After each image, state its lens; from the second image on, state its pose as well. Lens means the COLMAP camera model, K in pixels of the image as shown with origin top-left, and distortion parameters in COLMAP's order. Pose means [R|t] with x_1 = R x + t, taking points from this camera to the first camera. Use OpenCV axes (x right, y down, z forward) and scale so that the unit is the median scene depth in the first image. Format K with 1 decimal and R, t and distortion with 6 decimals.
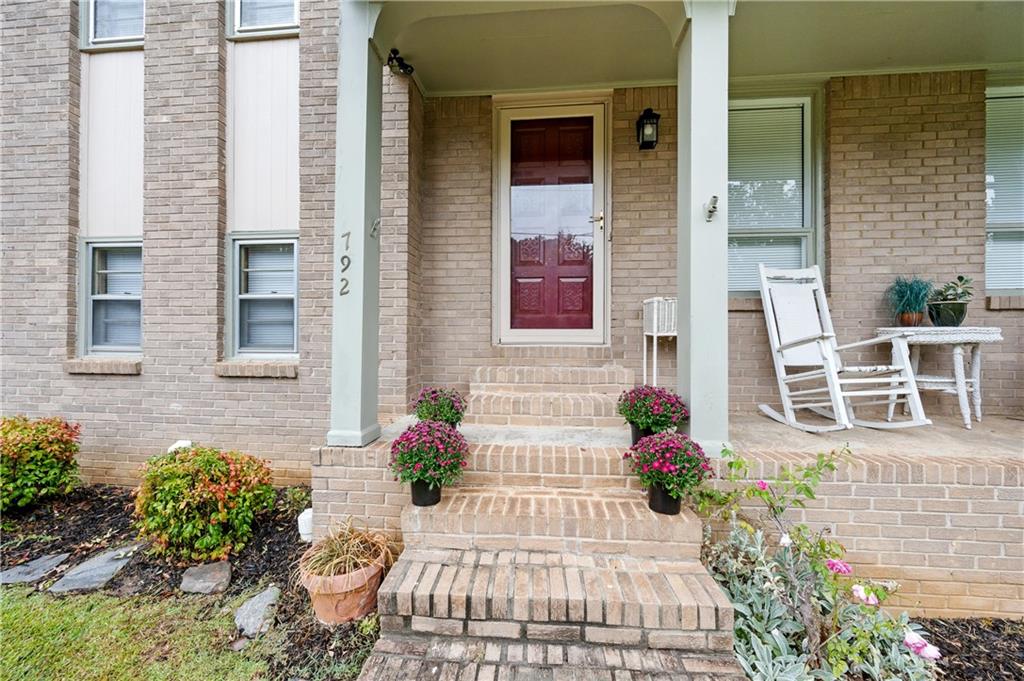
lens RADIAL K [[405.9, 0, 509.8], [0, 405.9, 342.4], [0, 0, 1]] dist [-0.004248, -0.000187]
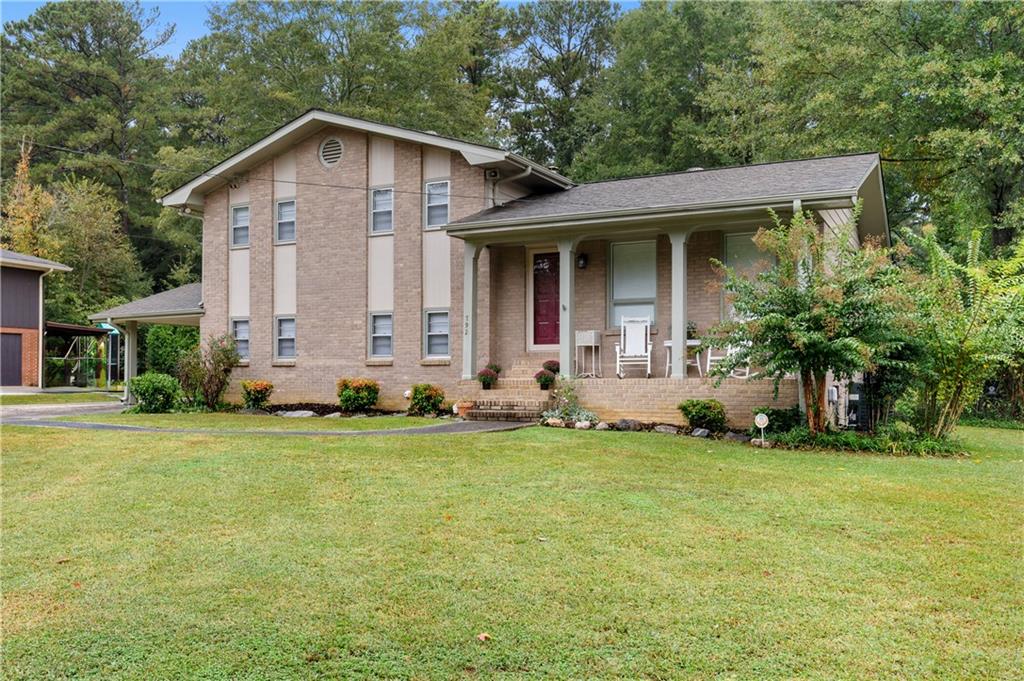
lens RADIAL K [[831.9, 0, 511.1], [0, 831.9, 376.8], [0, 0, 1]] dist [-0.014749, -0.006496]
pose [[0.941517, -0.006810, -0.336896, 1.572674], [0.003996, 0.999951, -0.009047, 0.204368], [0.336942, 0.007172, 0.941498, -3.727125]]
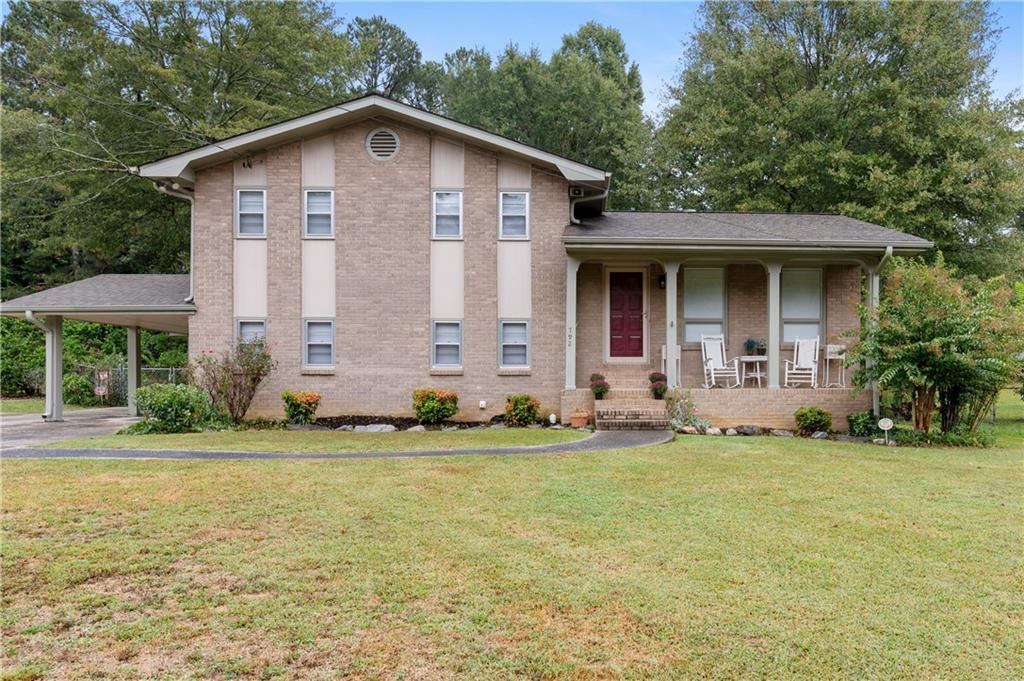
lens RADIAL K [[685.8, 0, 613.5], [0, 685.8, 391.4], [0, 0, 1]] dist [-0.011254, 0.001767]
pose [[0.987433, -0.007503, 0.157858, -0.677954], [0.006551, 0.999957, 0.006549, 0.158569], [-0.157900, -0.005433, 0.987440, -3.336673]]
